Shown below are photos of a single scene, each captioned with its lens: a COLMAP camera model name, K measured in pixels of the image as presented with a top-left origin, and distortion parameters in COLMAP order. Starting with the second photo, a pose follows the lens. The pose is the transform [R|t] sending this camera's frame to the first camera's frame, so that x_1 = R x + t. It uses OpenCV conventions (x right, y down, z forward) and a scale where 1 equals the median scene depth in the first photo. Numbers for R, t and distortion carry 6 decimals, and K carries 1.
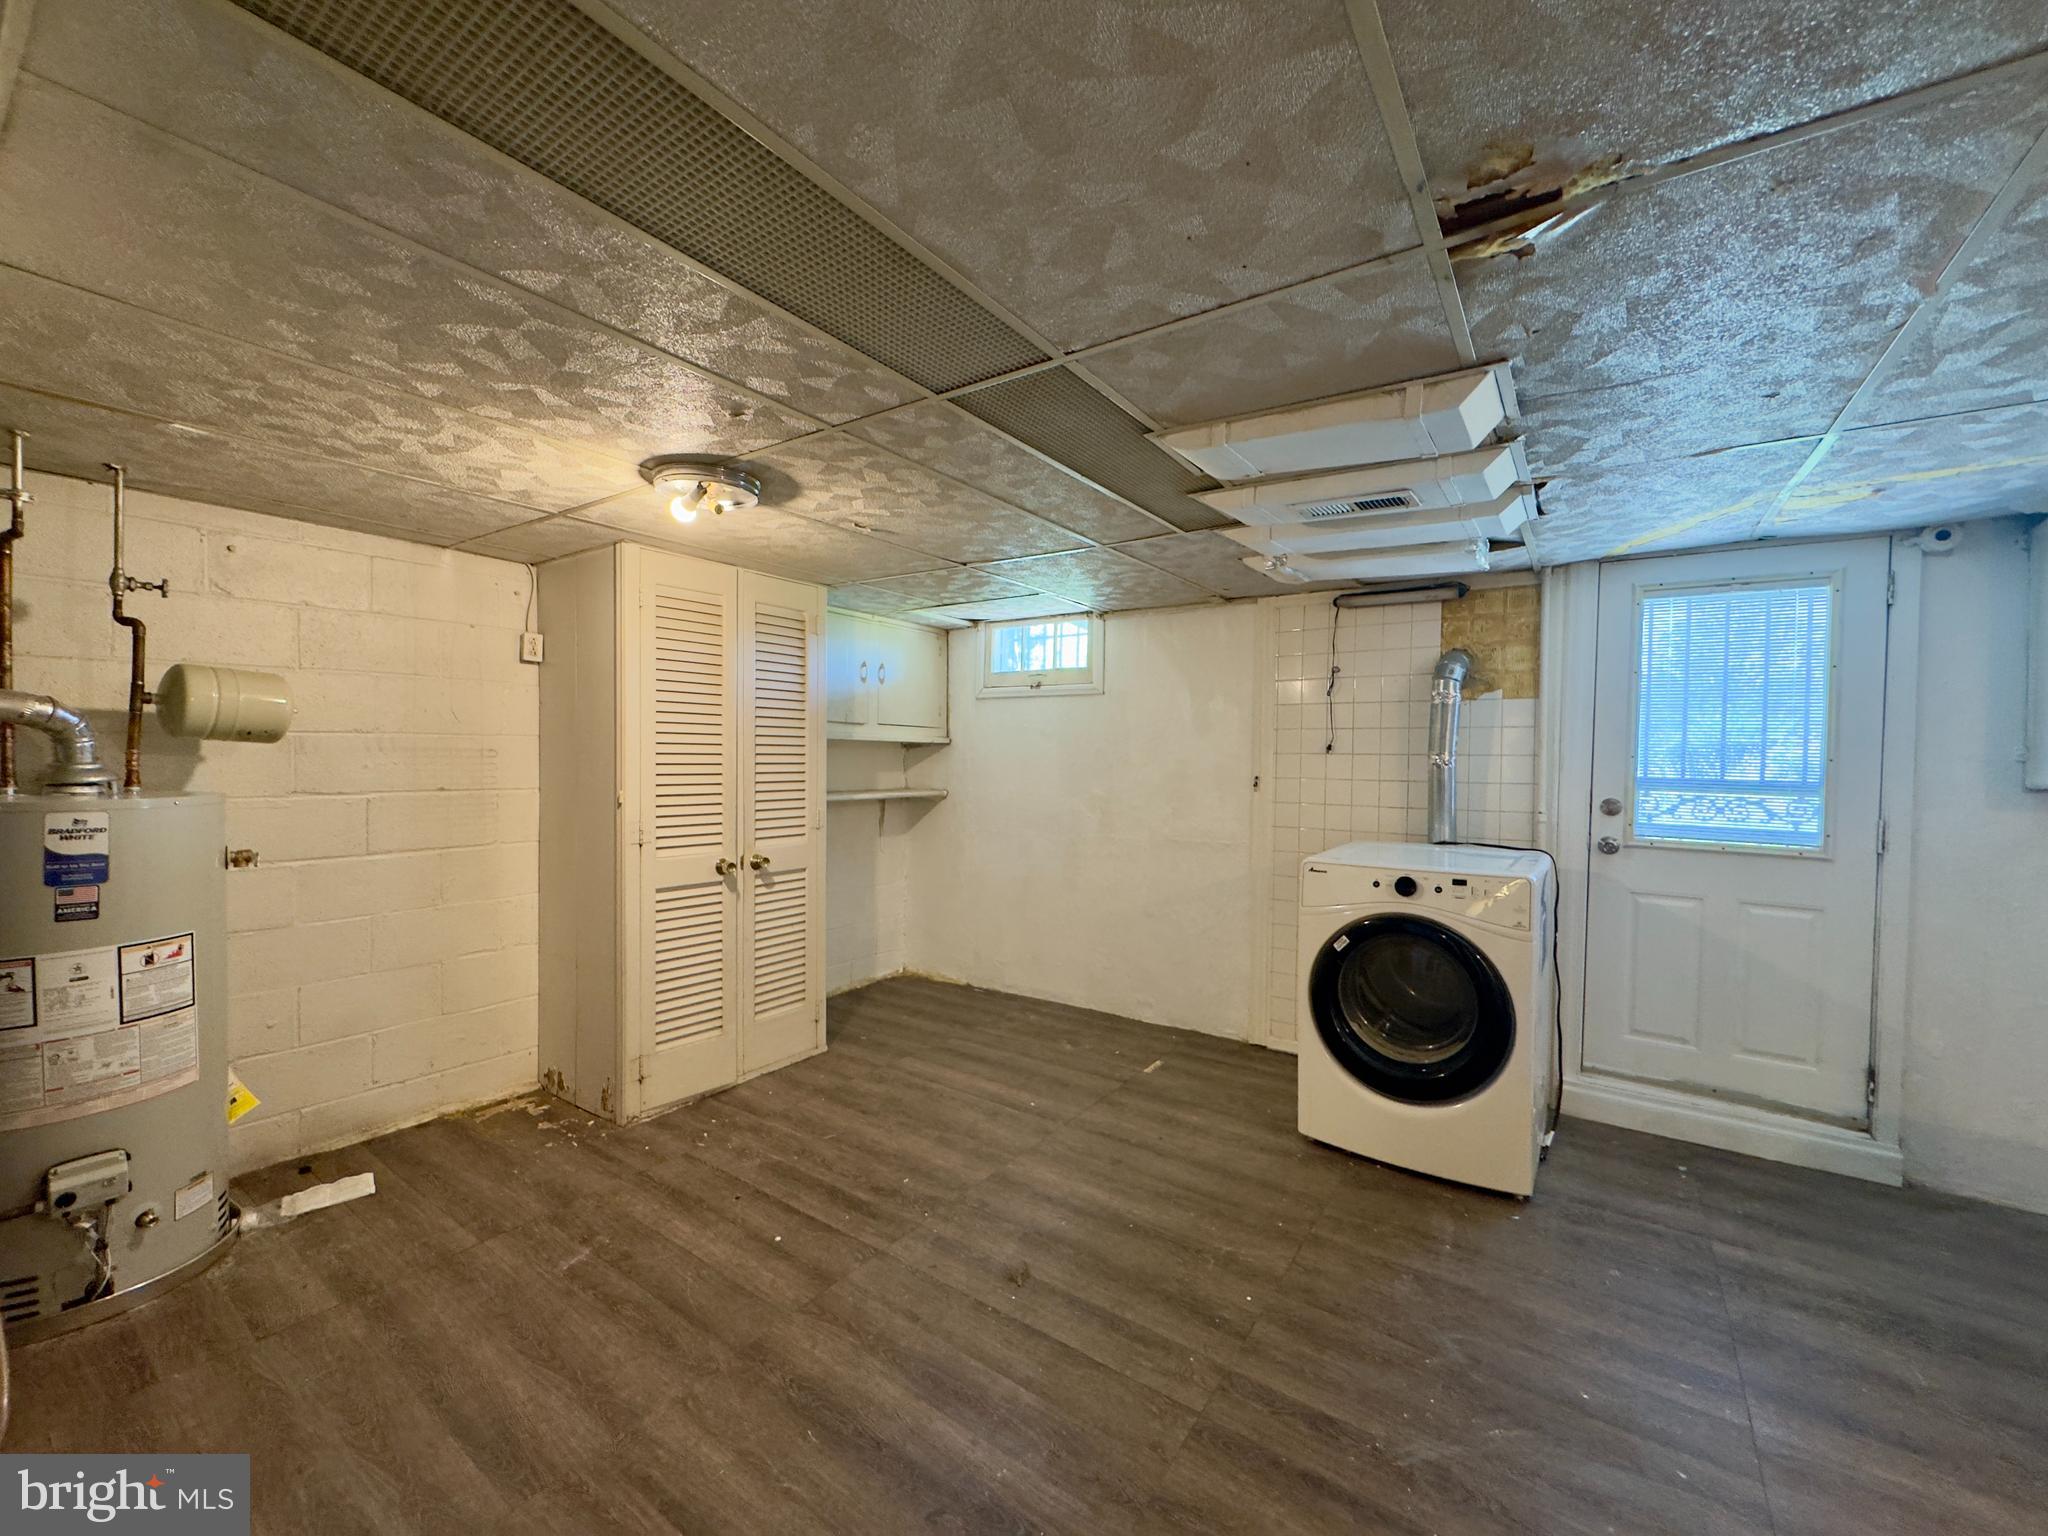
lens RADIAL K [[817.2, 0, 1027.6], [0, 817.2, 771.1], [0, 0, 1]] dist [-0.002347, 0.000377]
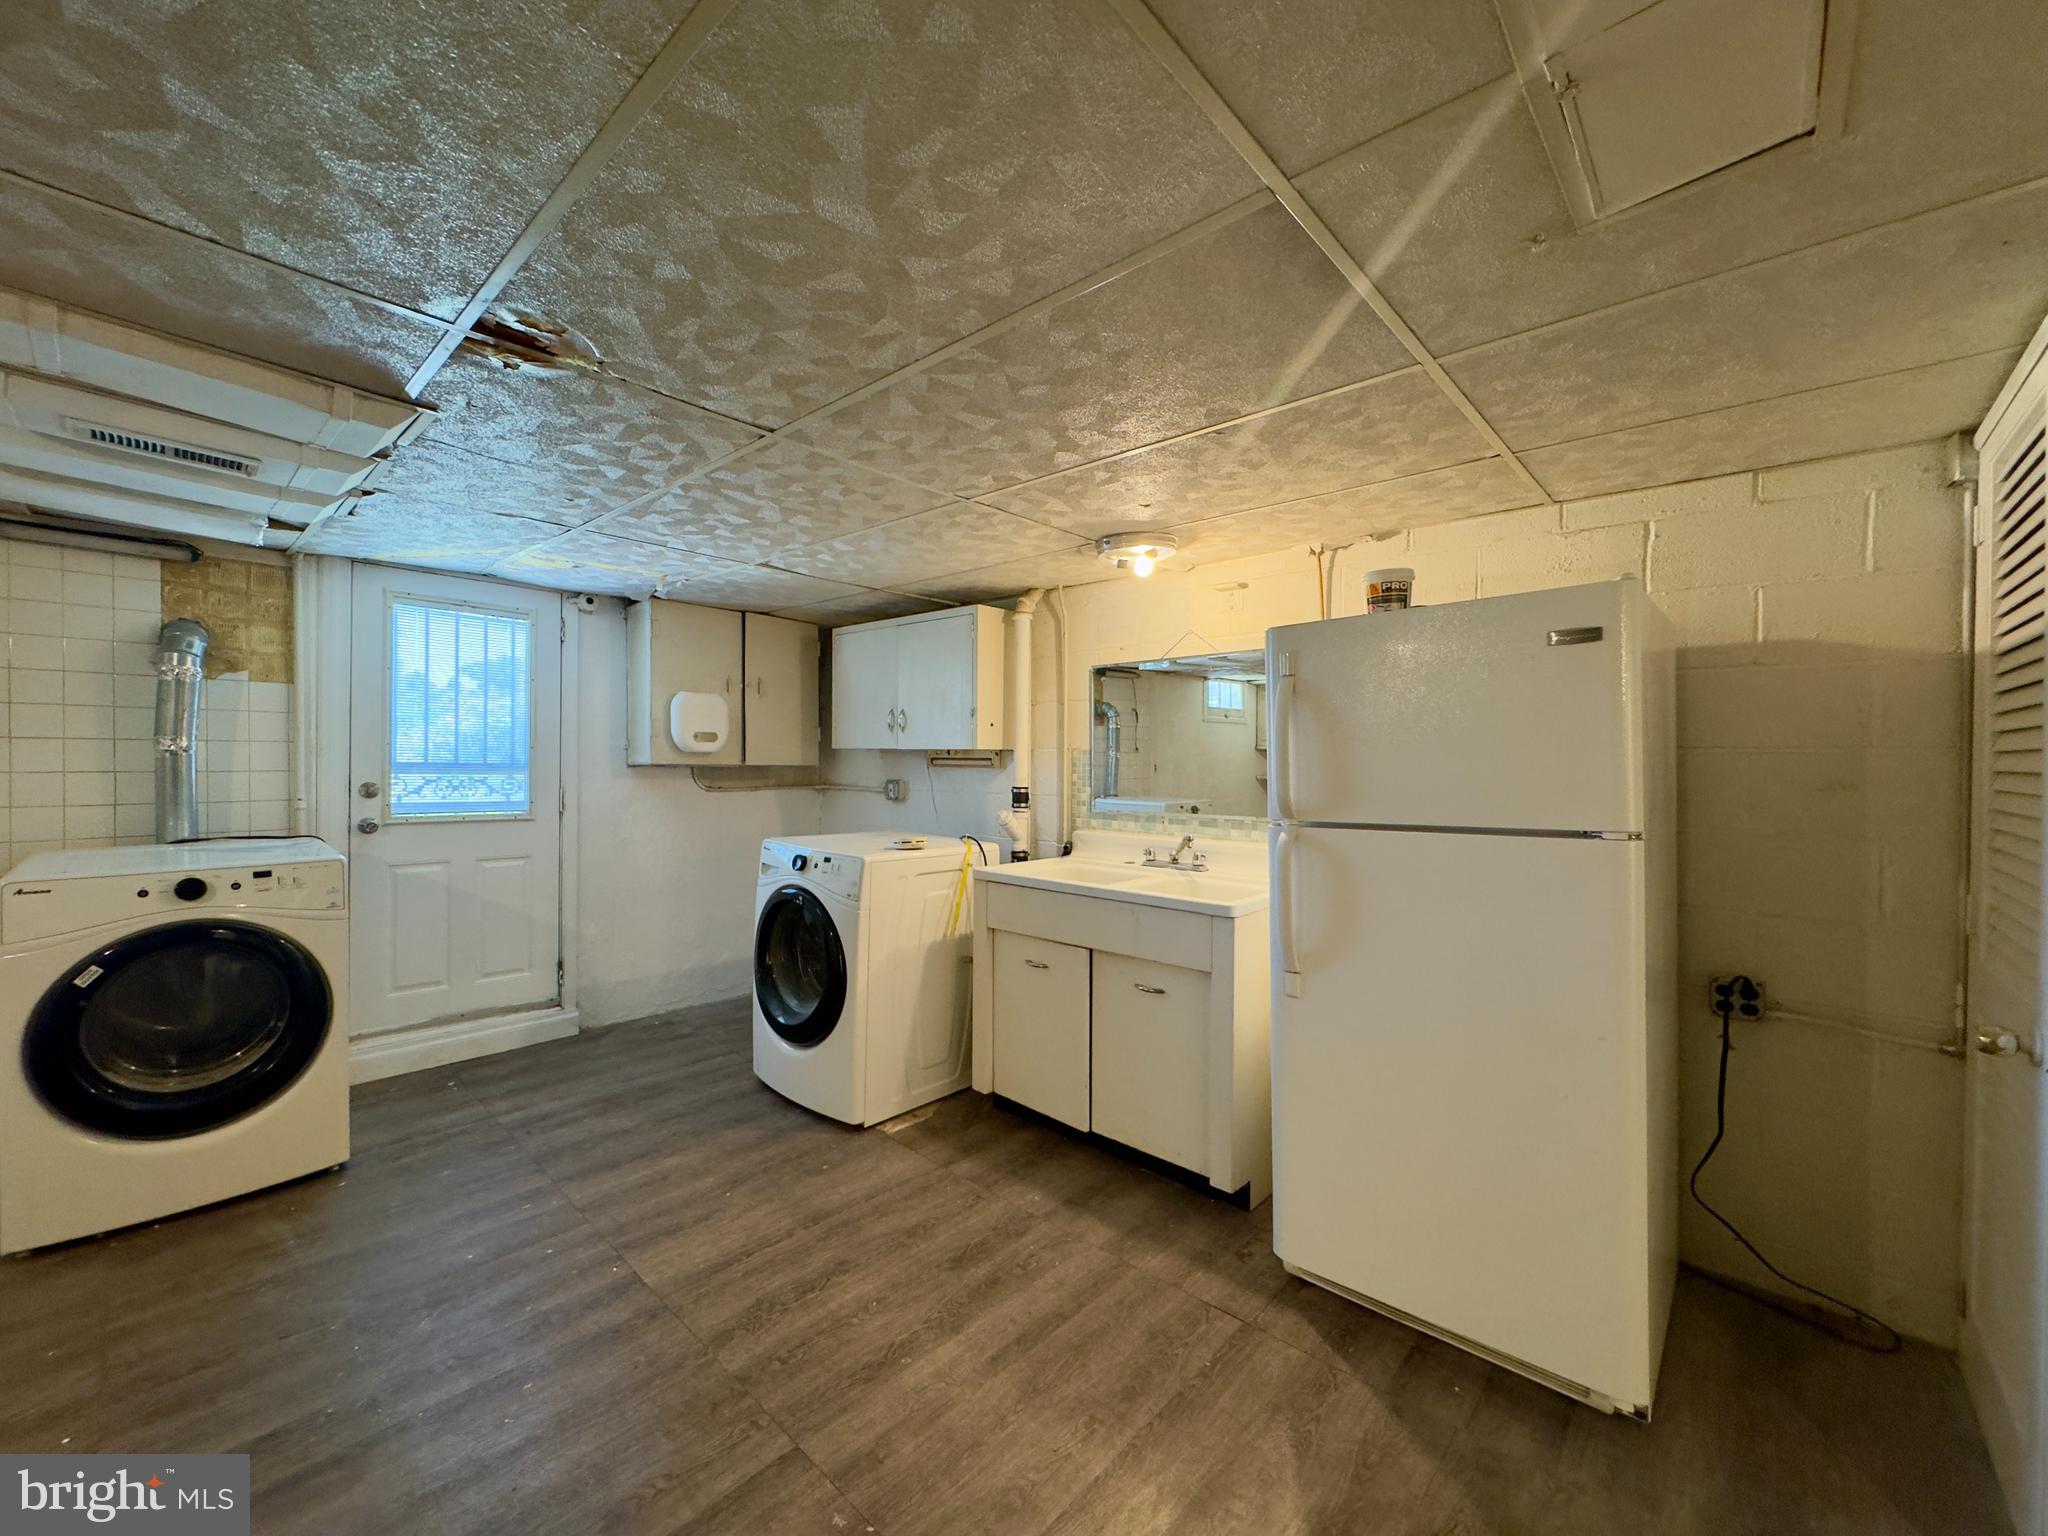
lens RADIAL K [[817.2, 0, 1020.5], [0, 817.2, 763.9], [0, 0, 1]] dist [-0.002347, 0.000377]
pose [[0.131457, -0.015890, 0.991194, -0.273760], [0.011206, 0.999831, 0.014542, 0.003725], [-0.991258, 0.009196, 0.131613, -0.001295]]
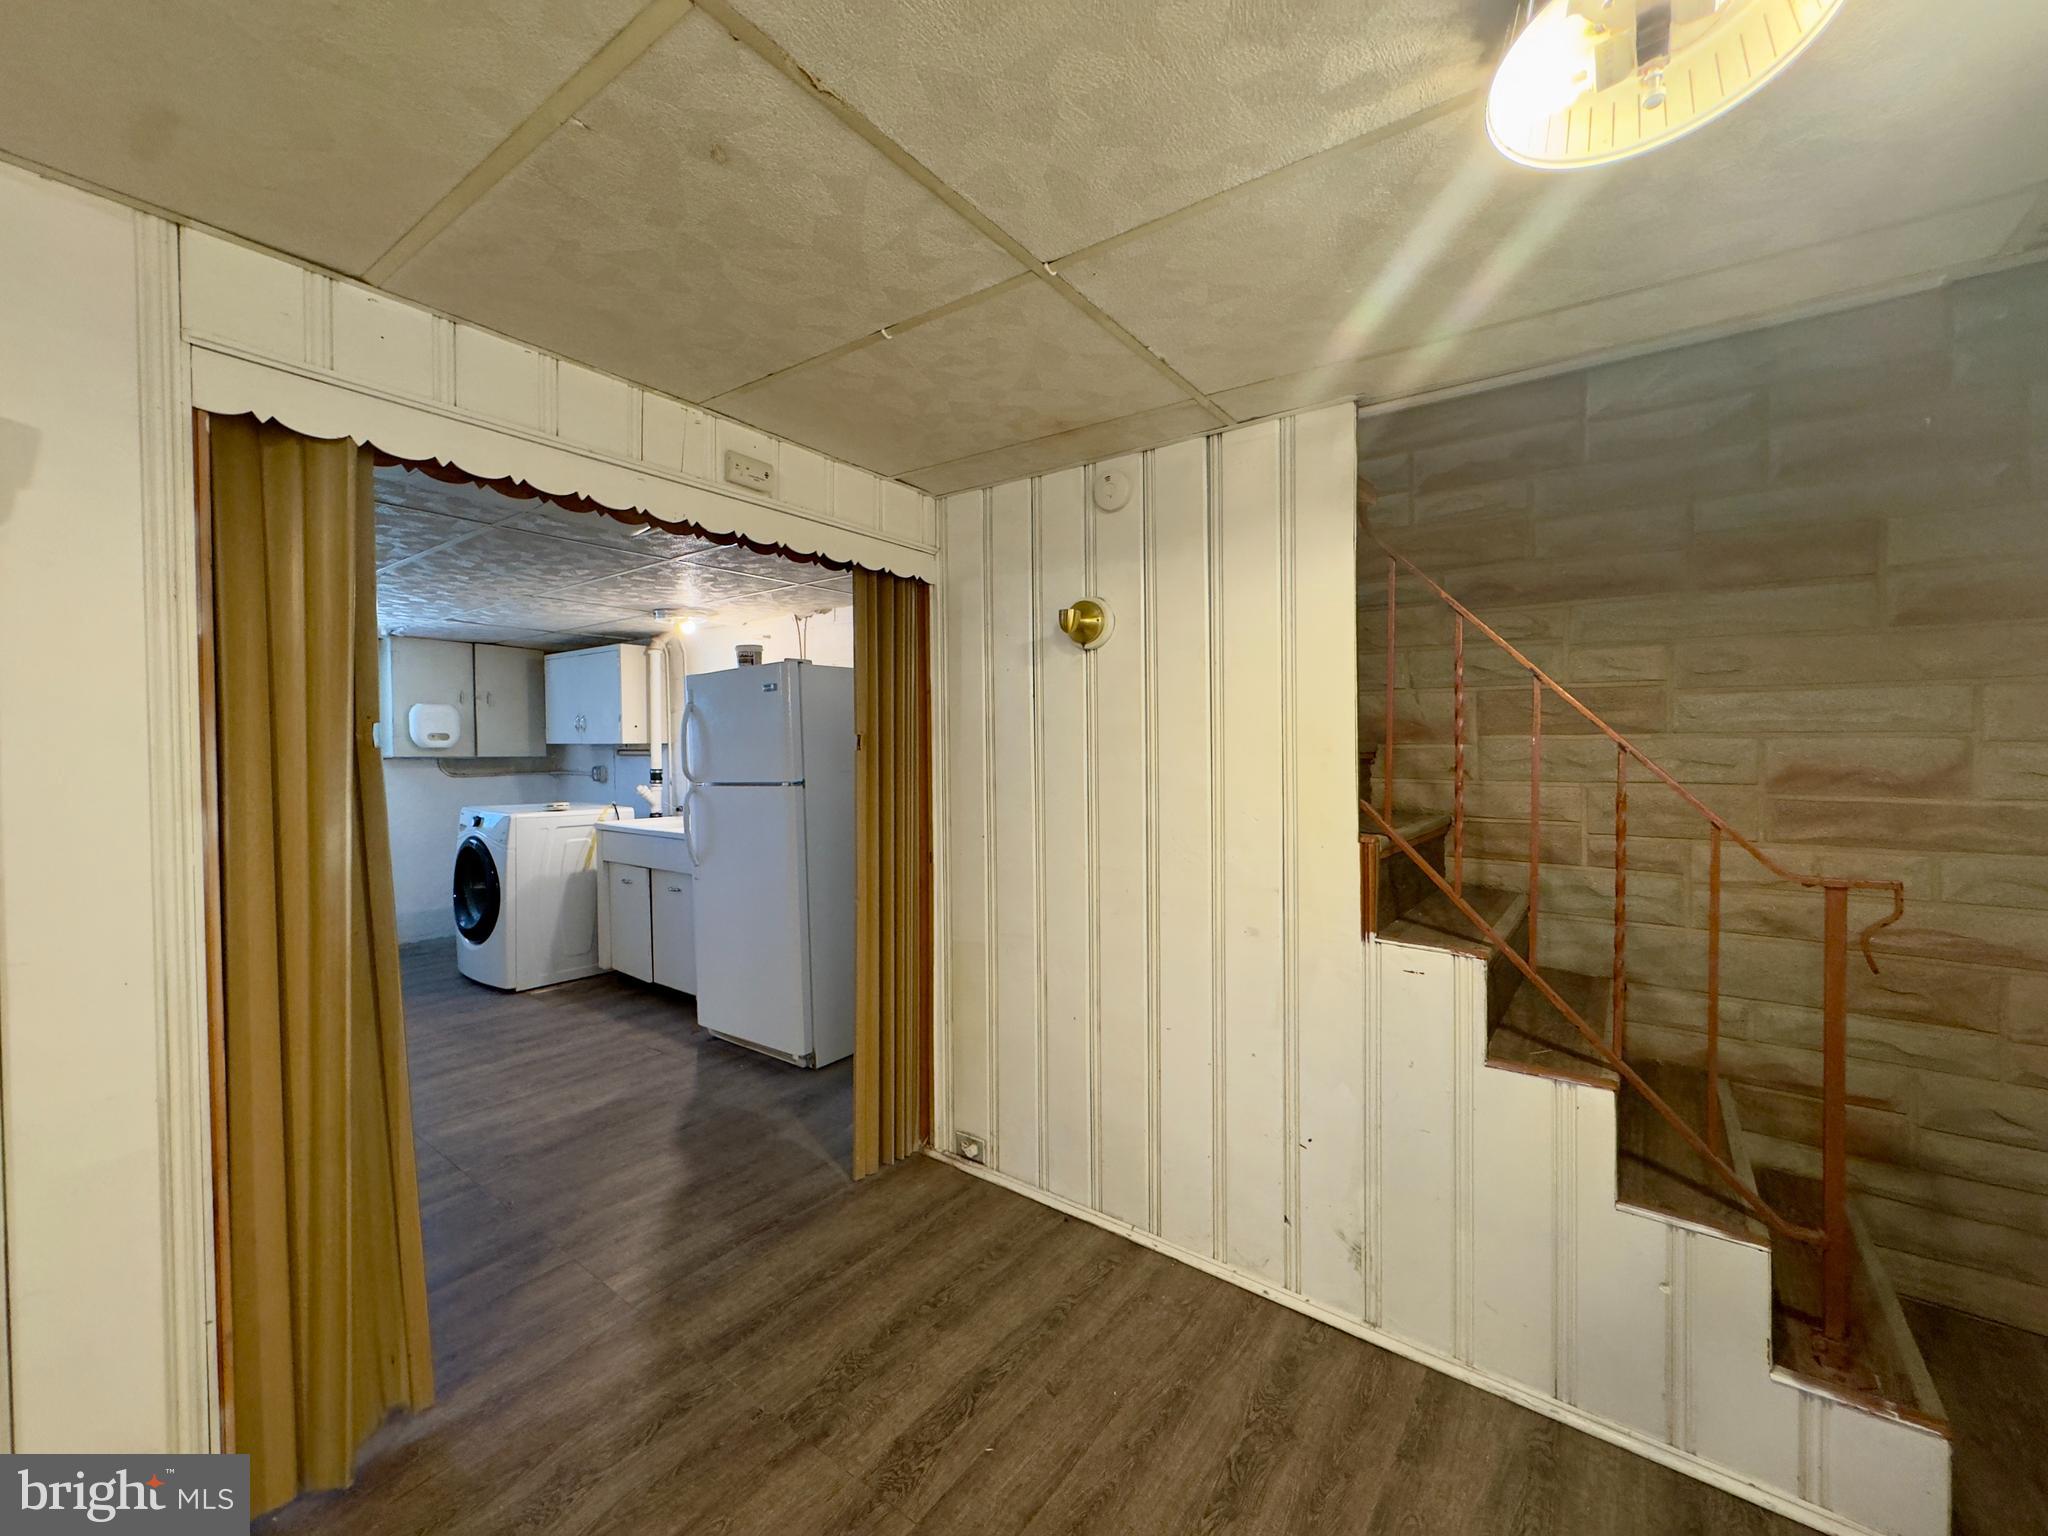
lens RADIAL K [[817.2, 0, 1027.3], [0, 817.2, 762.2], [0, 0, 1]] dist [-0.002347, 0.000377]
pose [[0.032068, -0.027784, 0.999099, -0.870704], [0.022649, 0.999377, 0.027064, 0.011978], [-0.999229, 0.021761, 0.032678, -0.784759]]
